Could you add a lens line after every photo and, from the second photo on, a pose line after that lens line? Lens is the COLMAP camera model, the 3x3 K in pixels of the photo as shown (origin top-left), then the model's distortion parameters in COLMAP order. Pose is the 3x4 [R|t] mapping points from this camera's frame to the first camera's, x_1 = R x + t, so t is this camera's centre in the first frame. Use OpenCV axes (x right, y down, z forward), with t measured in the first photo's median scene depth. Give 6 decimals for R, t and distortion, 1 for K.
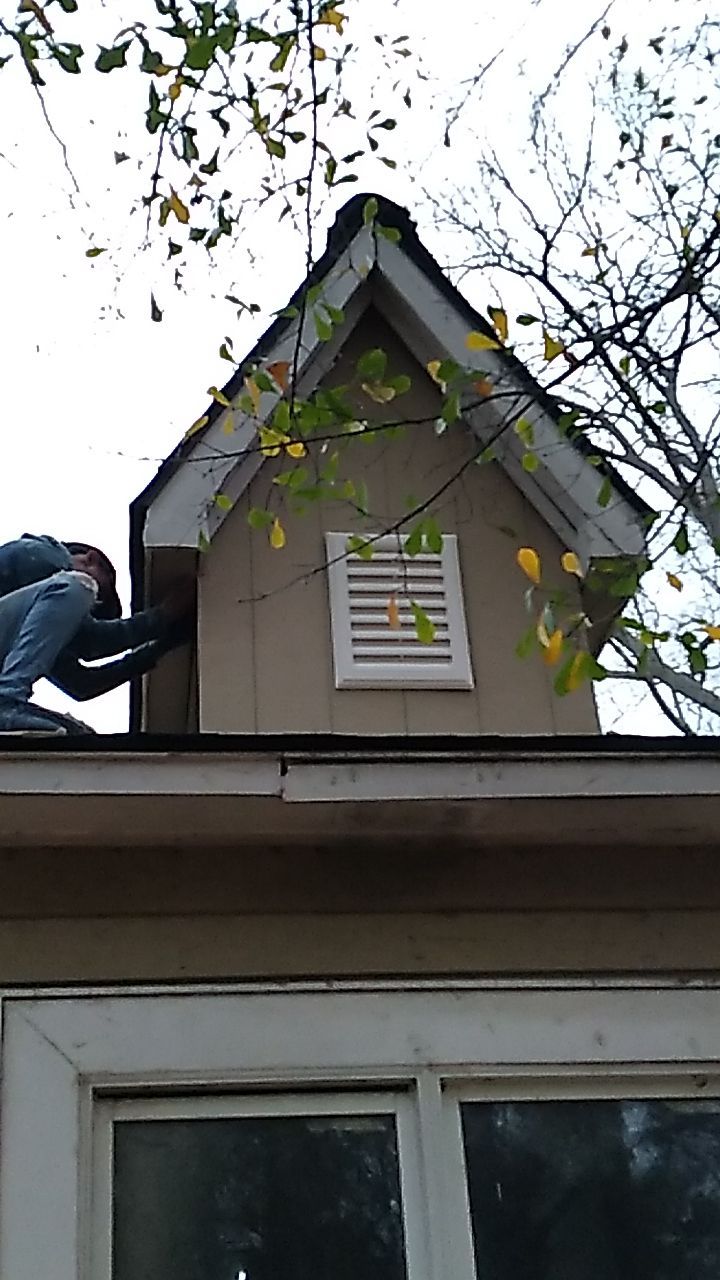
lens RADIAL K [[1757.4, 0, 360.0], [0, 1757.4, 640.0], [0, 0, 1]] dist [0.265202, -1.175566]
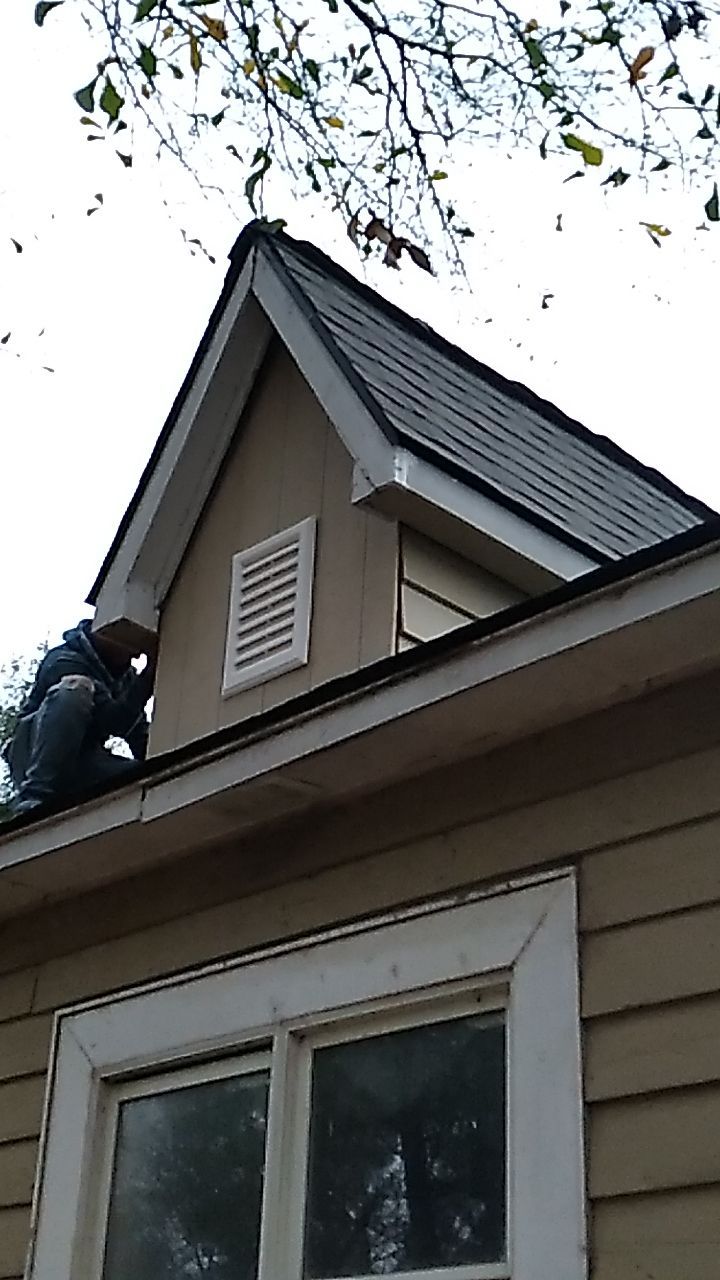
lens RADIAL K [[1757.4, 0, 360.0], [0, 1757.4, 640.0], [0, 0, 1]] dist [0.265202, -1.175566]
pose [[0.599747, -0.286663, -0.747079, 0.936656], [0.341917, 0.935911, -0.084634, 0.123671], [0.723461, -0.204680, 0.659325, 0.346281]]
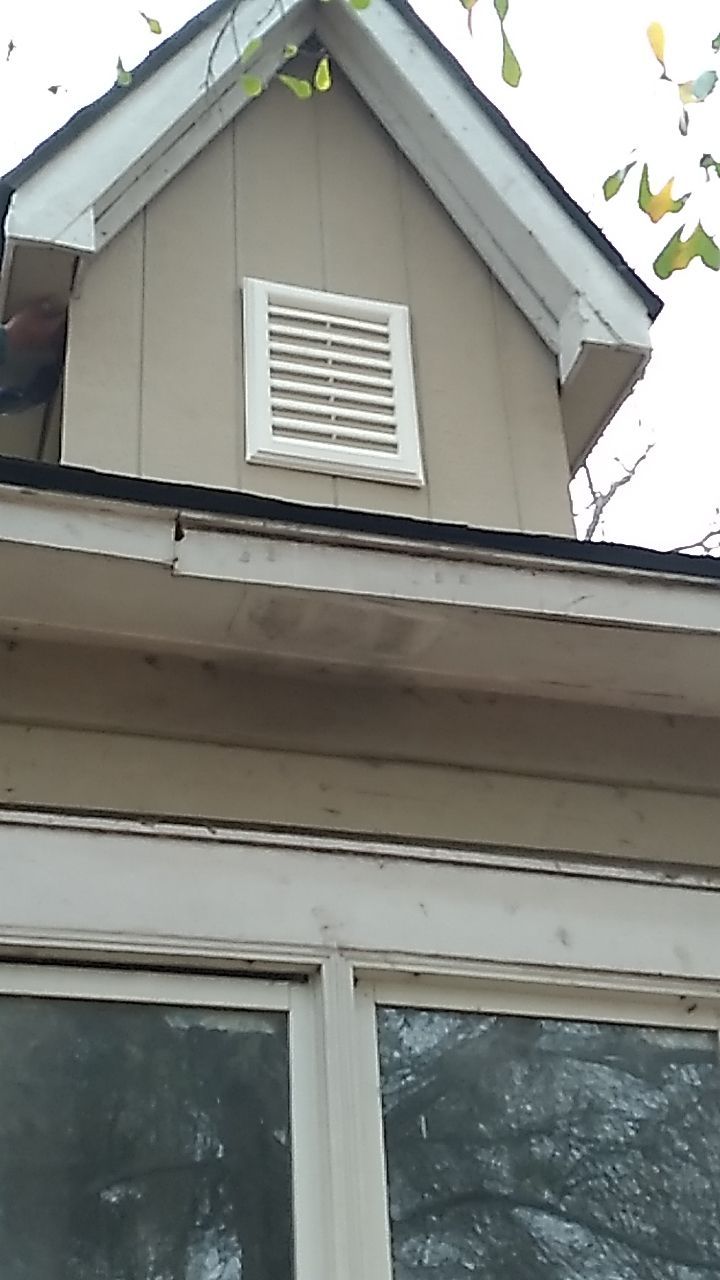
lens RADIAL K [[1757.4, 0, 360.0], [0, 1757.4, 640.0], [0, 0, 1]] dist [0.265202, -1.175566]
pose [[0.987042, 0.100712, 0.124918, -0.055015], [-0.094127, 0.993895, -0.057550, 0.150027], [-0.129951, 0.045046, 0.990497, 0.266001]]
